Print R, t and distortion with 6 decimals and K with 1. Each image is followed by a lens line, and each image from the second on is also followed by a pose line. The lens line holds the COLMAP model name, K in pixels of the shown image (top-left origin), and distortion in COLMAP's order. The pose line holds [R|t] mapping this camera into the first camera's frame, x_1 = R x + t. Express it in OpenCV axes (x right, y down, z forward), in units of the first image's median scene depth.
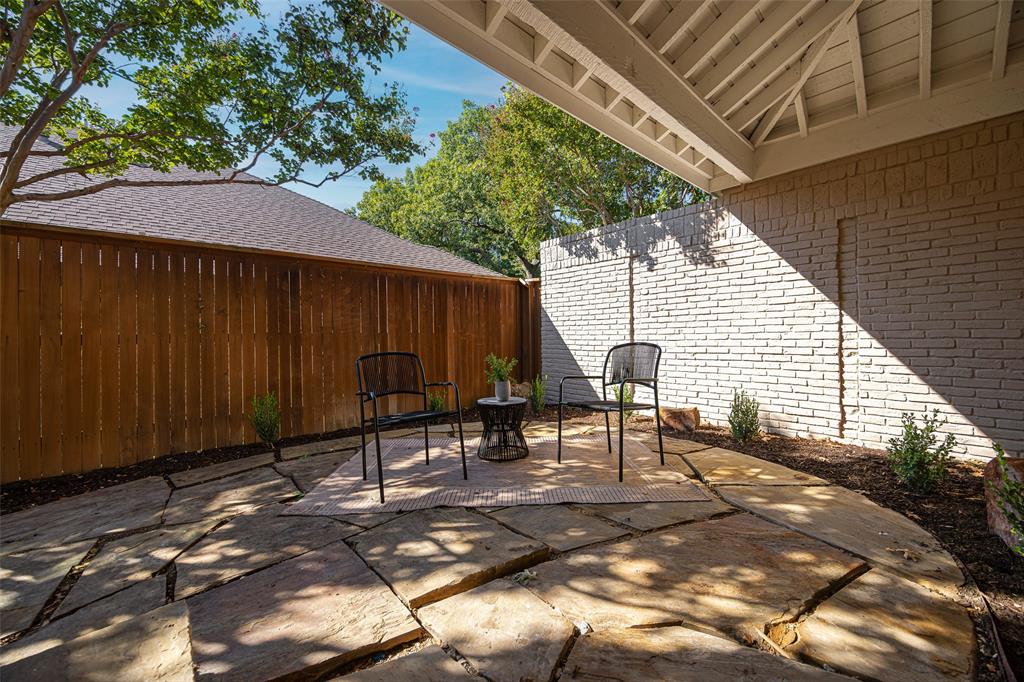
lens RADIAL K [[404.4, 0, 514.7], [0, 404.4, 338.7], [0, 0, 1]] dist [-0.003026, -0.000103]
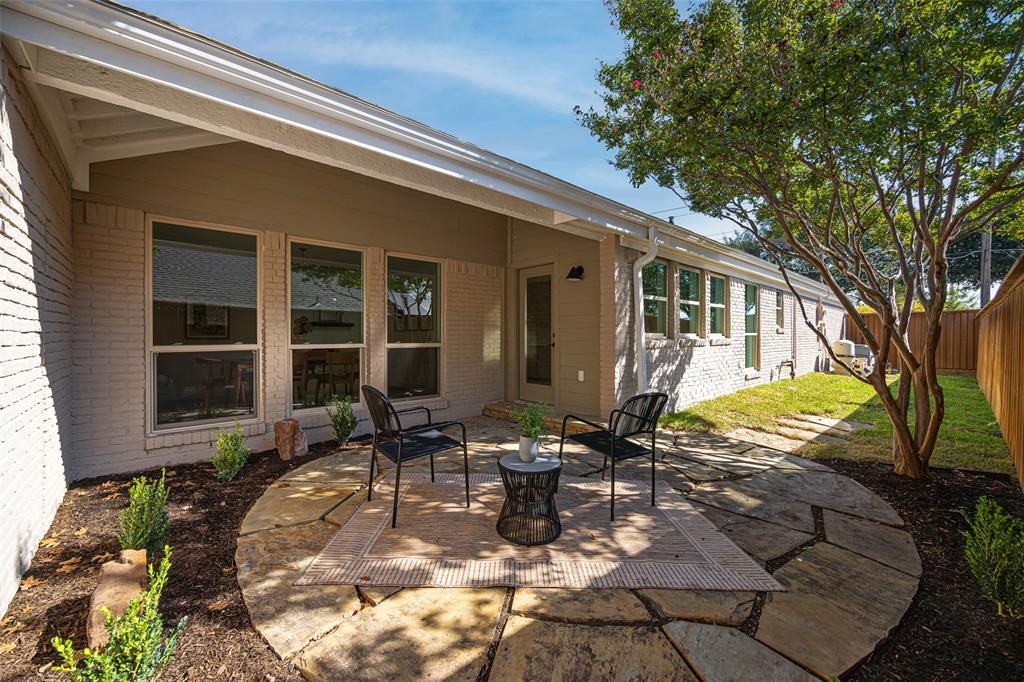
lens RADIAL K [[404.4, 0, 509.5], [0, 404.4, 340.1], [0, 0, 1]] dist [-0.003026, -0.000103]
pose [[-0.999952, 0.009121, 0.003550, 0.003505], [0.009180, 0.999812, 0.017068, -0.124857], [-0.003394, 0.017099, -0.999848, 2.299338]]
